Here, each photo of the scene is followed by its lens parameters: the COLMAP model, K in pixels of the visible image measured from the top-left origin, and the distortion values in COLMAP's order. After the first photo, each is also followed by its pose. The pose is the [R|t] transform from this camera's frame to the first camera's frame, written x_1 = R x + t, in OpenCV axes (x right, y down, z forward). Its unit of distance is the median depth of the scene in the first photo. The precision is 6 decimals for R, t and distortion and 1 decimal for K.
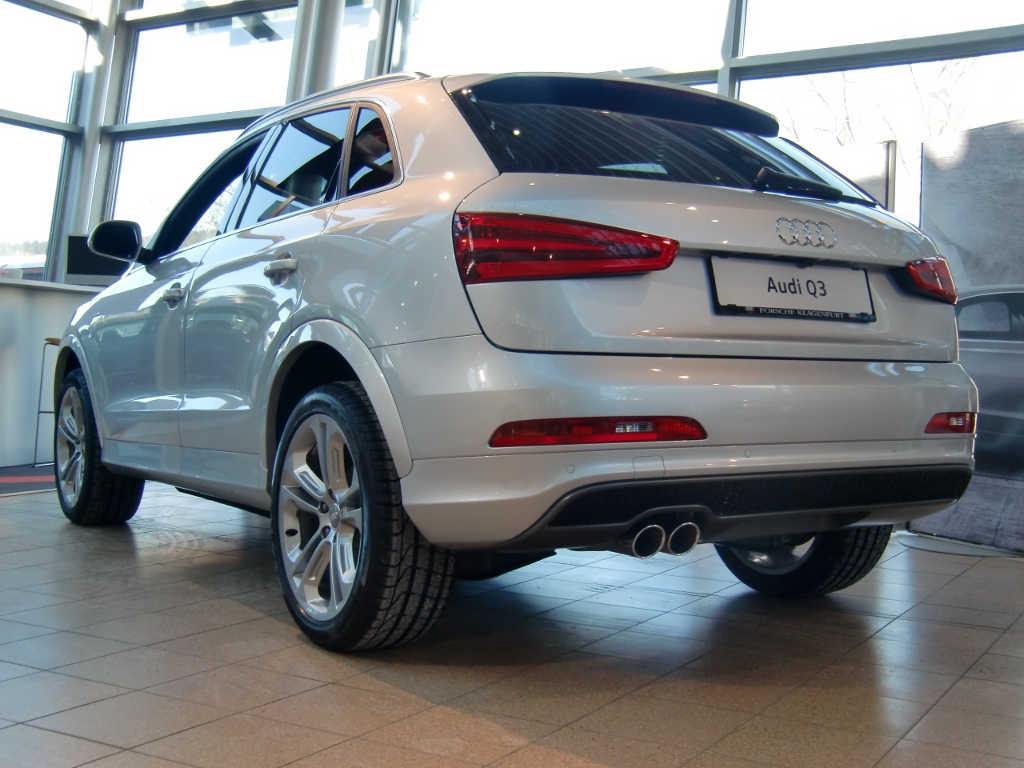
lens RADIAL K [[1253.0, 0, 512.0], [0, 1253.0, 384.0], [0, 0, 1]] dist [-0.014333, 0.055884]
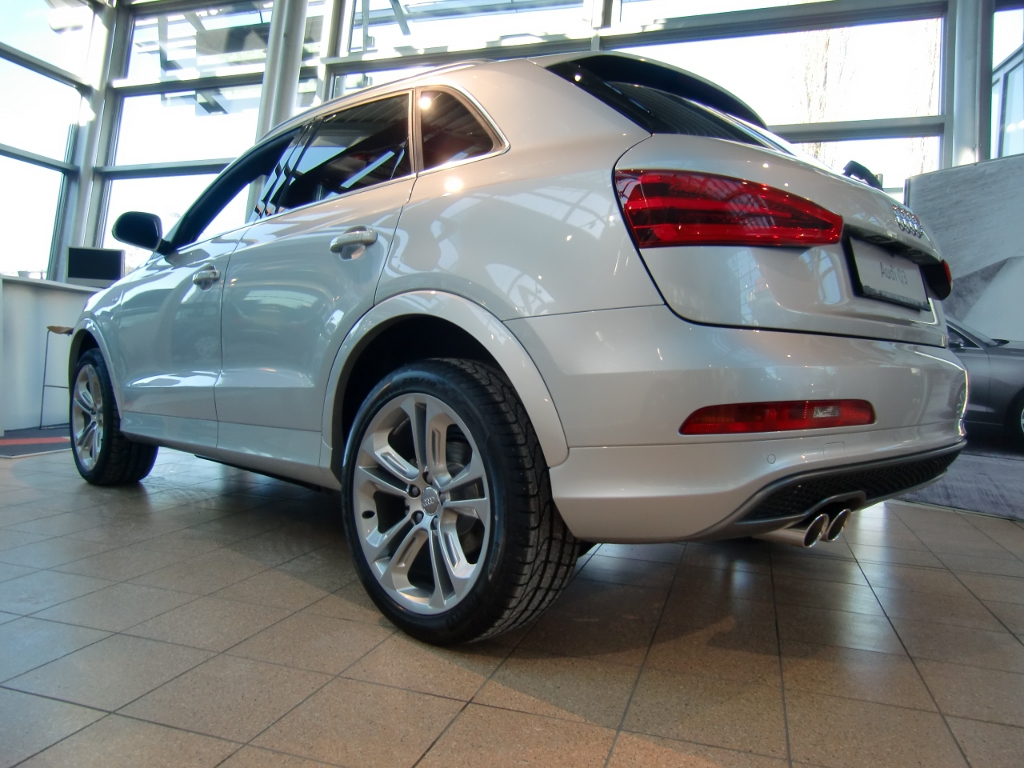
lens RADIAL K [[741.8, 0, 512.0], [0, 741.8, 384.0], [0, 0, 1]] dist [-0.054377, 0.060430]
pose [[0.975354, 0.003395, 0.220621, -0.138455], [-0.008335, 0.999735, 0.021465, 0.002997], [-0.220490, -0.022775, 0.975123, 0.298701]]
